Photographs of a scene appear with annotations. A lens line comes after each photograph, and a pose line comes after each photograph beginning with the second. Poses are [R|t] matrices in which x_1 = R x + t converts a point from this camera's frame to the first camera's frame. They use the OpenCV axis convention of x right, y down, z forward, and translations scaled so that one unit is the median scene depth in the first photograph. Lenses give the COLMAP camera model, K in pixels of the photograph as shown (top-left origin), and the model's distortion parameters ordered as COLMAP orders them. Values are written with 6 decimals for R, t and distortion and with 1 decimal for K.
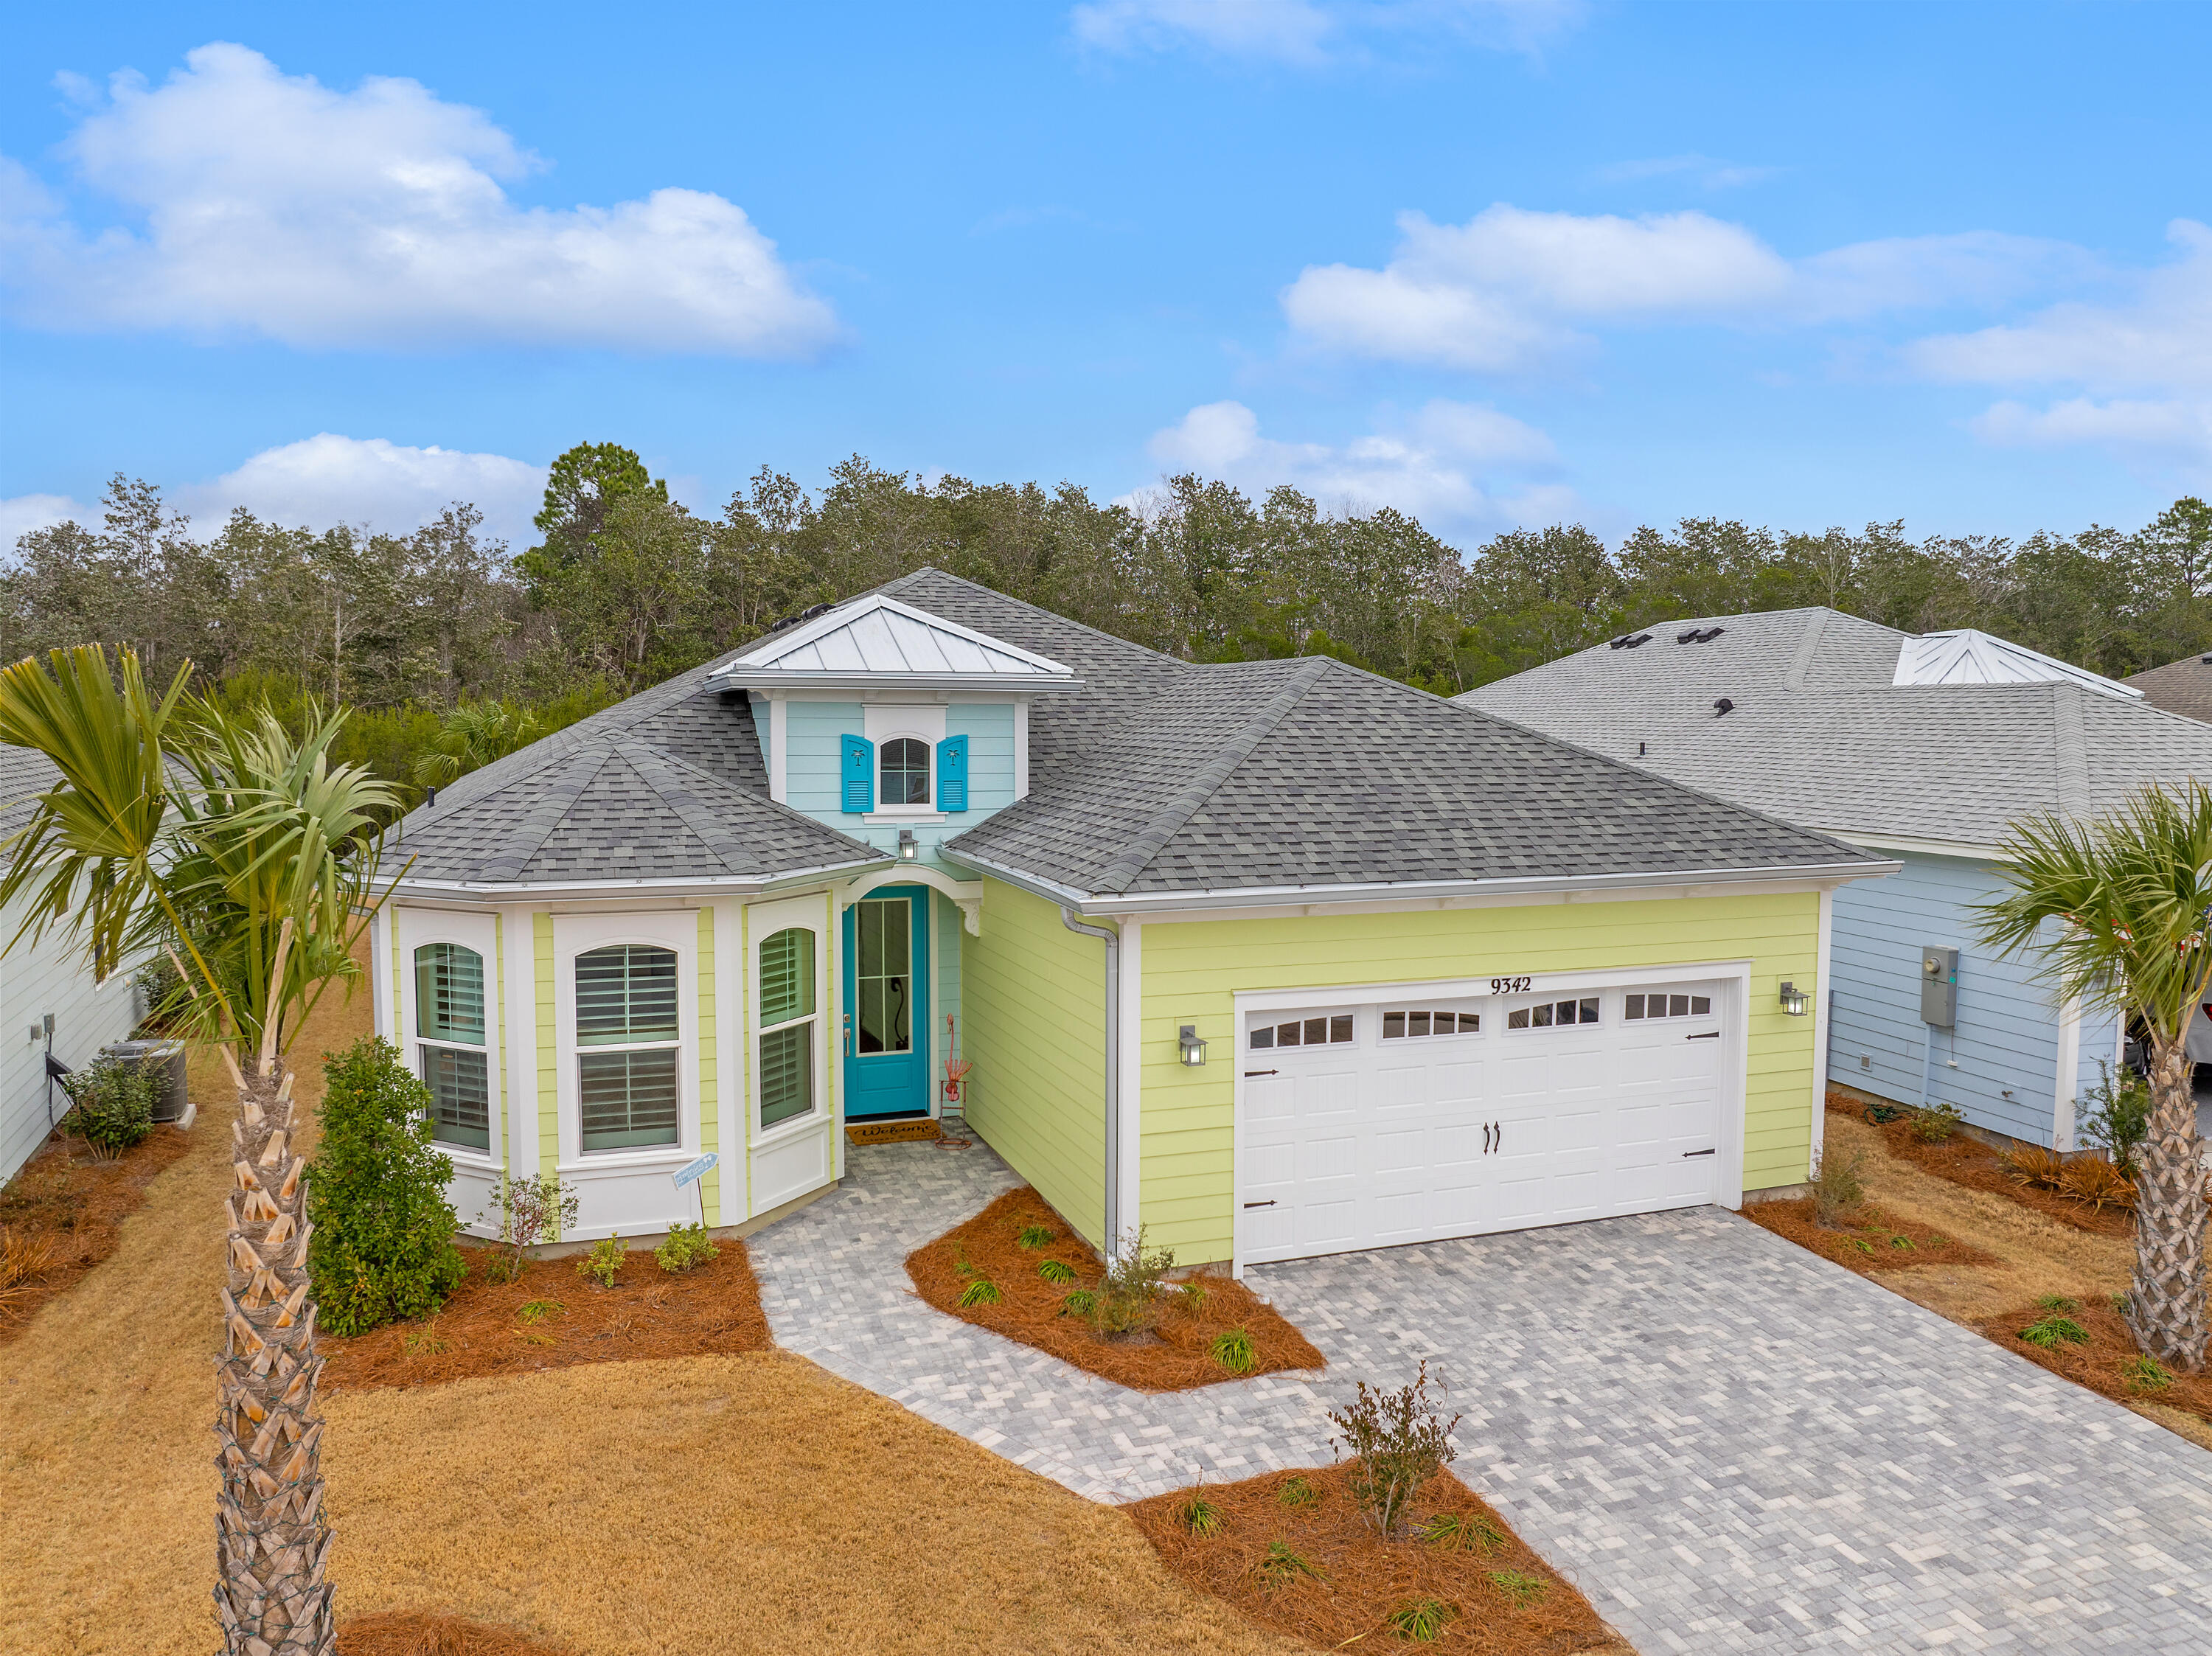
lens RADIAL K [[1575.5, 0, 1116.6], [0, 1575.5, 834.1], [0, 0, 1]] dist [-0.045595, 0.010520]
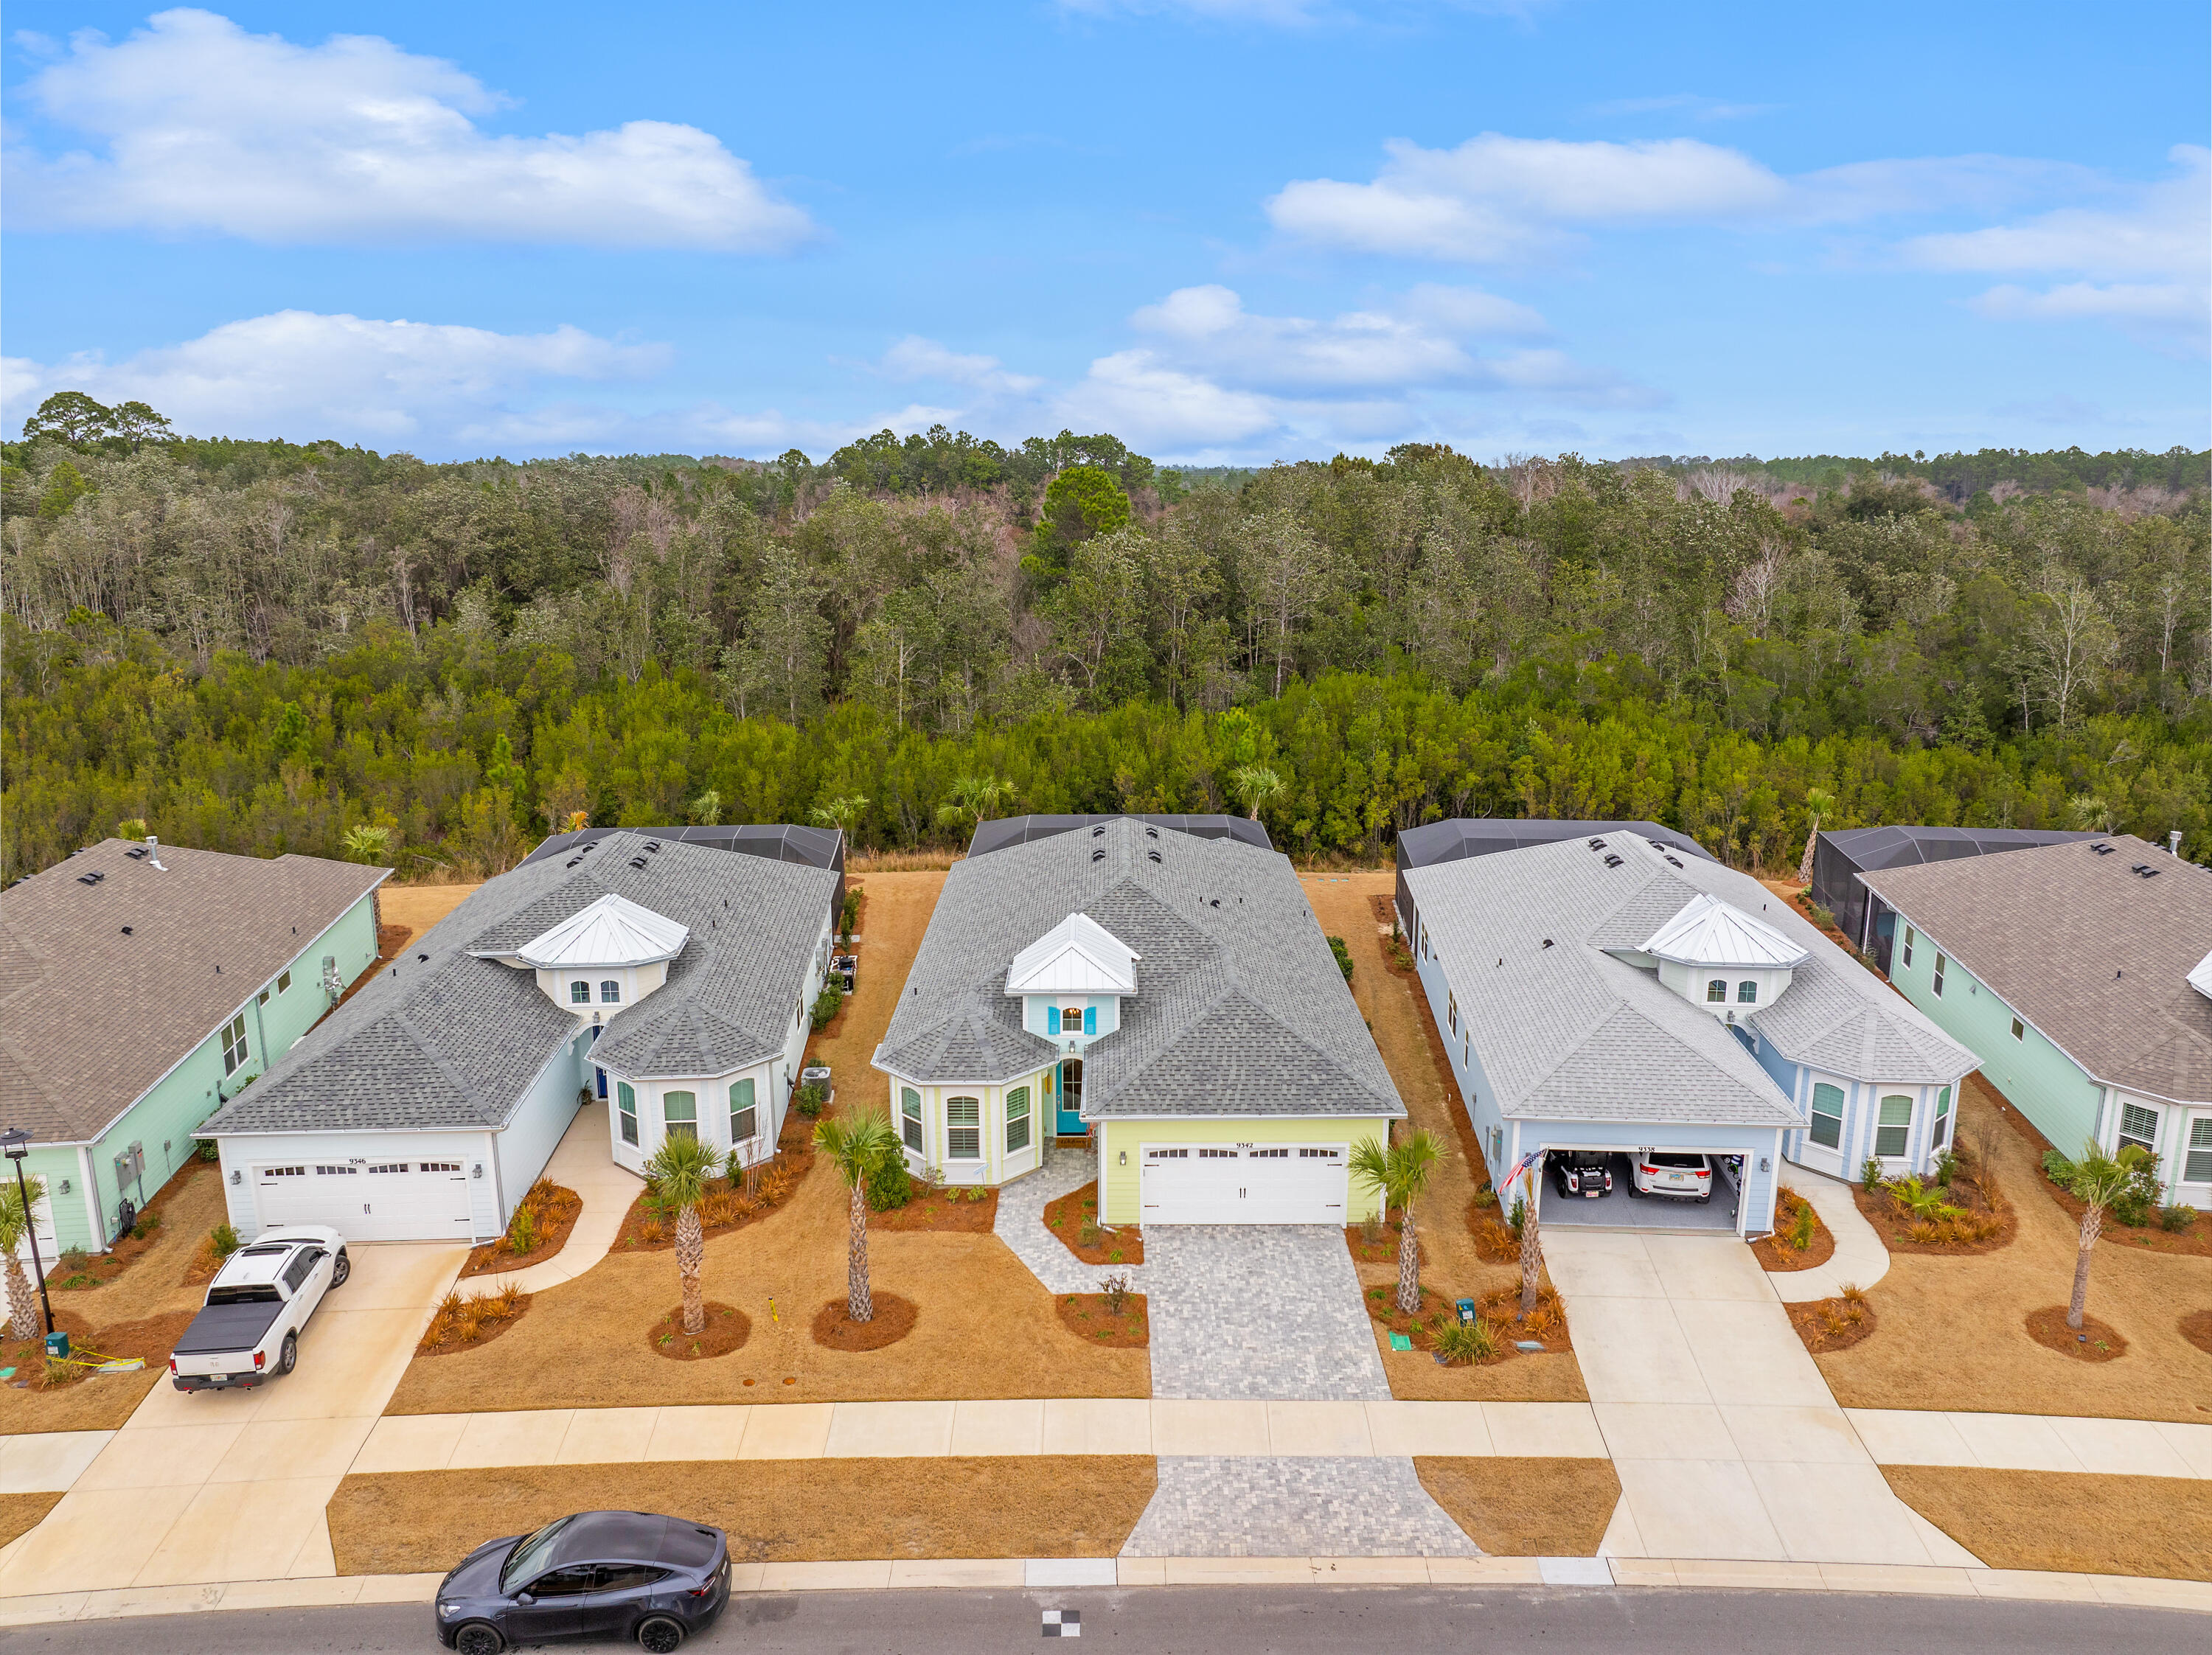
lens RADIAL K [[1575.4, 0, 1093.0], [0, 1575.4, 823.5], [0, 0, 1]] dist [-0.045595, 0.010520]
pose [[0.937192, 0.069812, -0.341756, 0.961863], [-0.016899, 0.987704, 0.155421, -0.956505], [0.348404, -0.139884, 0.926848, -1.732086]]
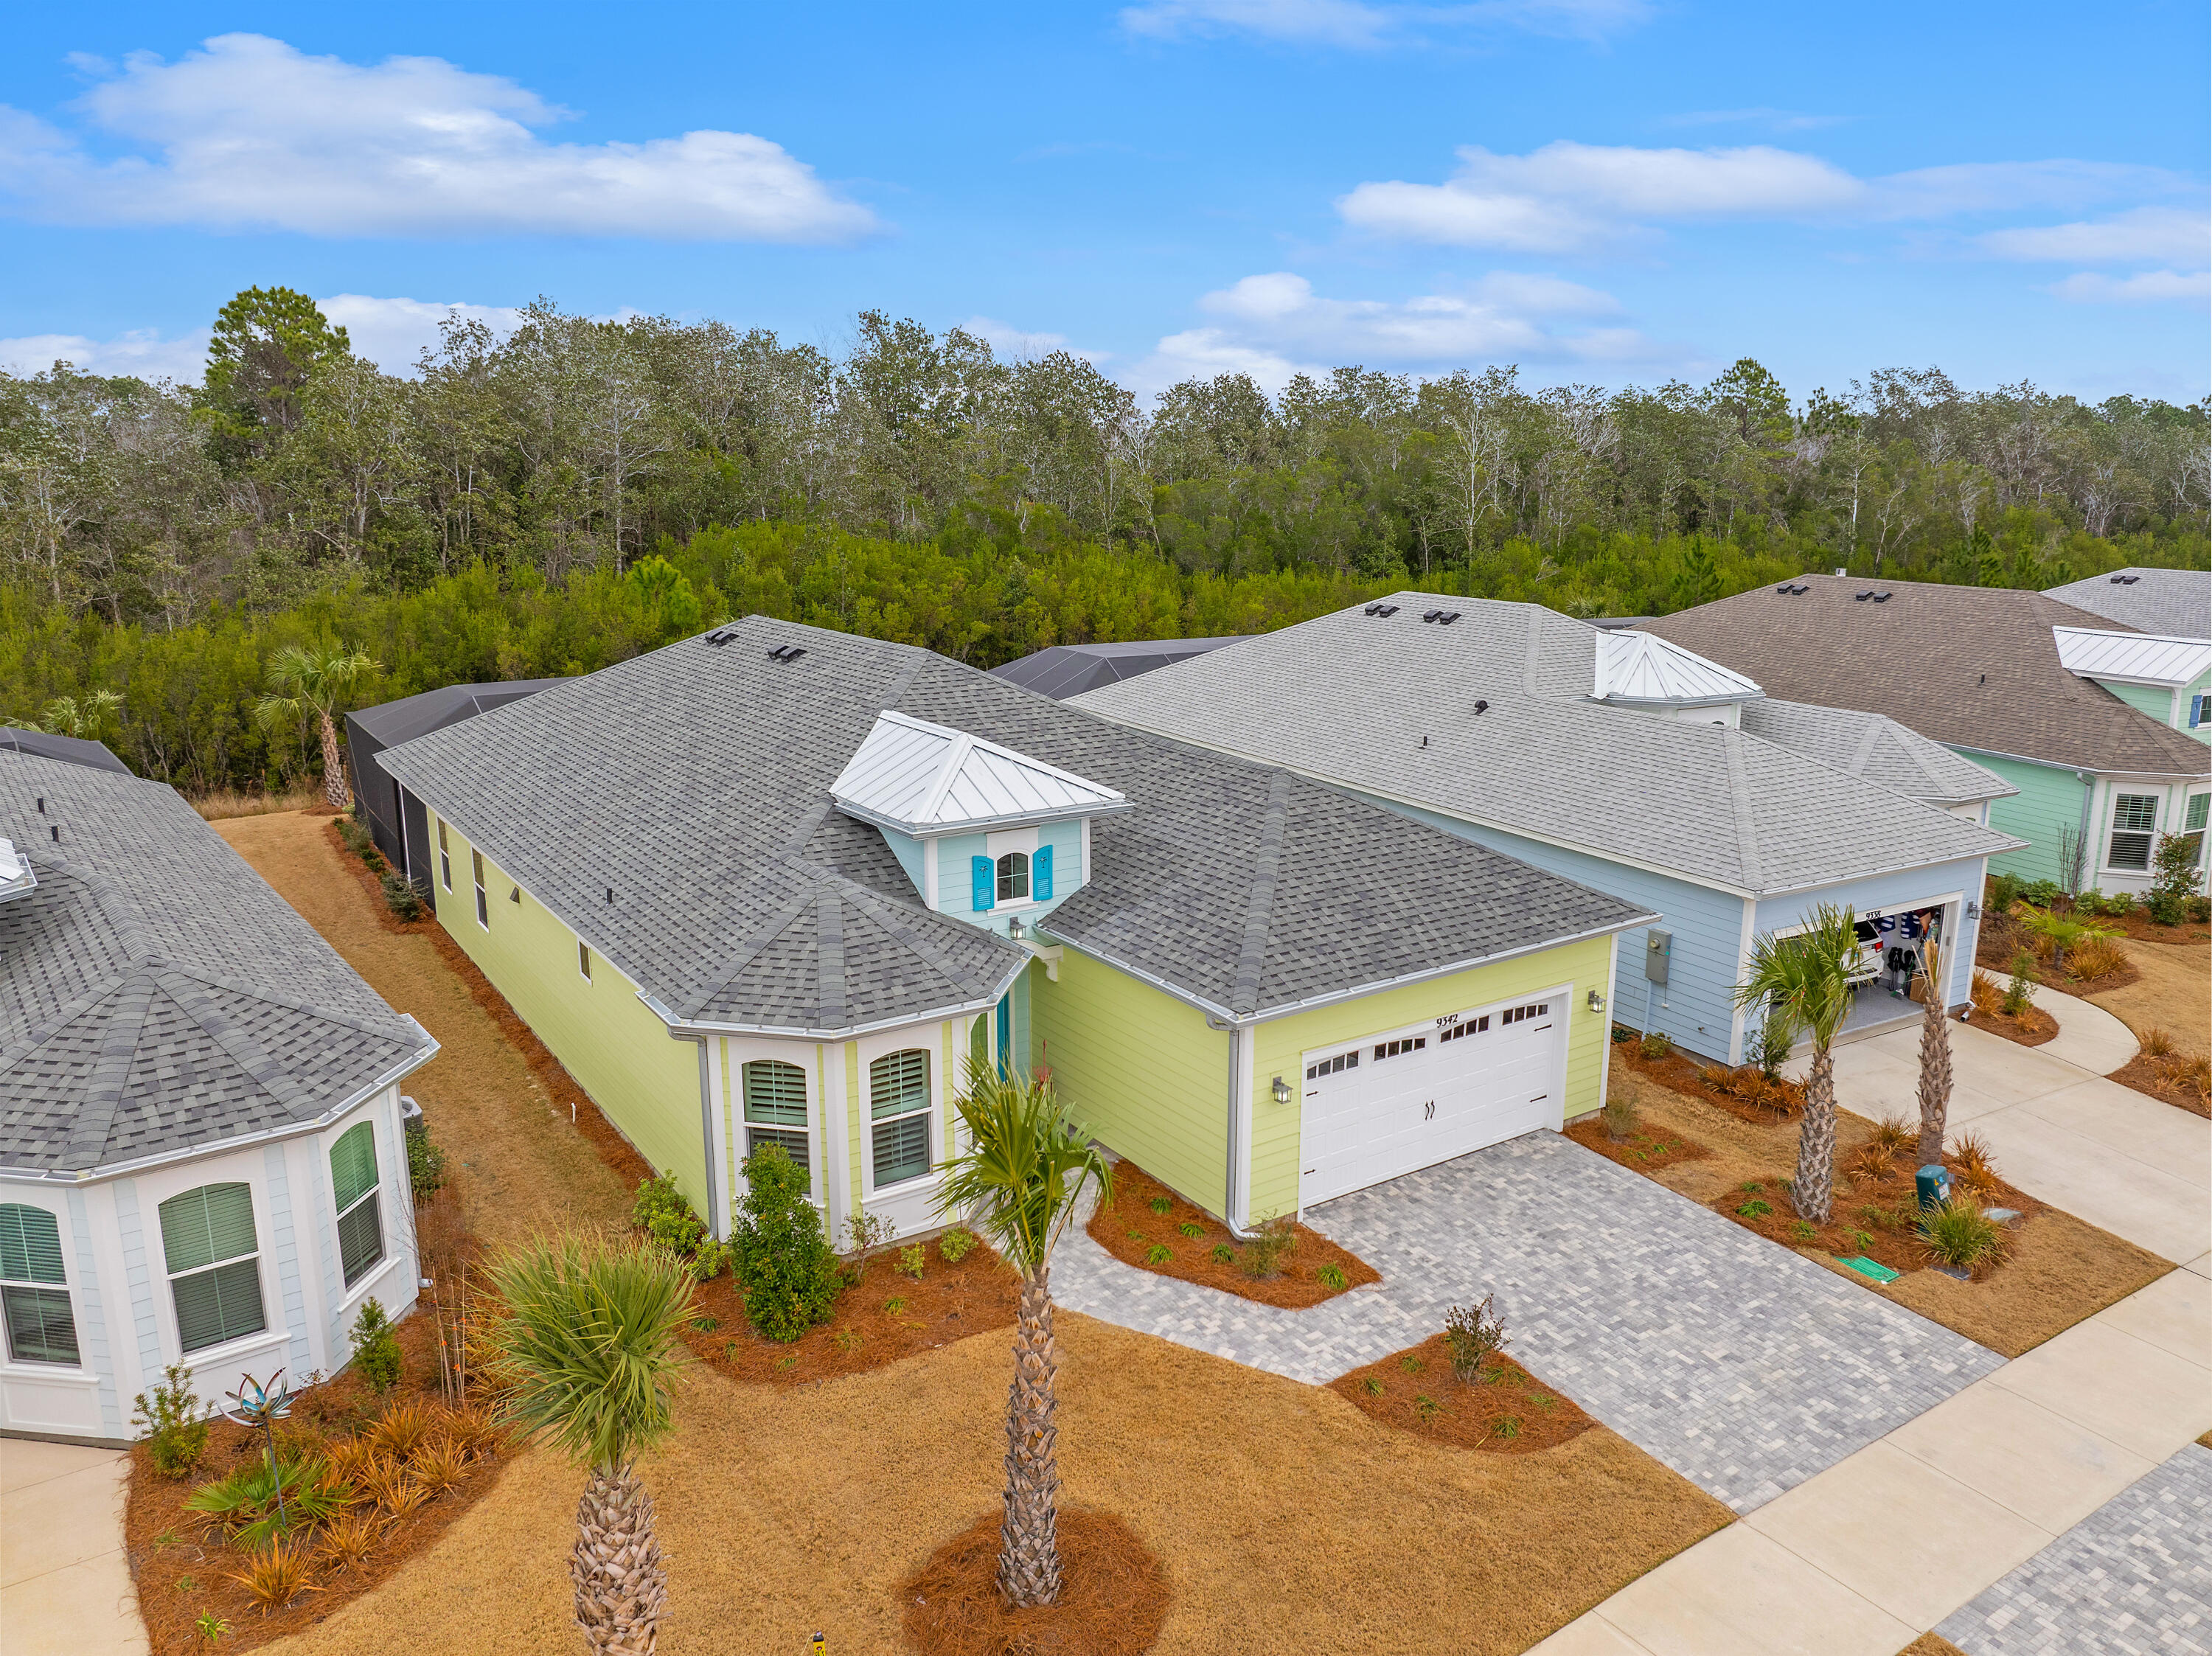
lens RADIAL K [[1575.5, 0, 1109.1], [0, 1575.5, 831.5], [0, 0, 1]] dist [-0.045595, 0.010520]
pose [[0.970113, -0.055144, 0.236305, -0.460152], [0.018417, 0.987759, 0.154898, -0.356301], [-0.241954, -0.145916, 0.959253, -0.428038]]
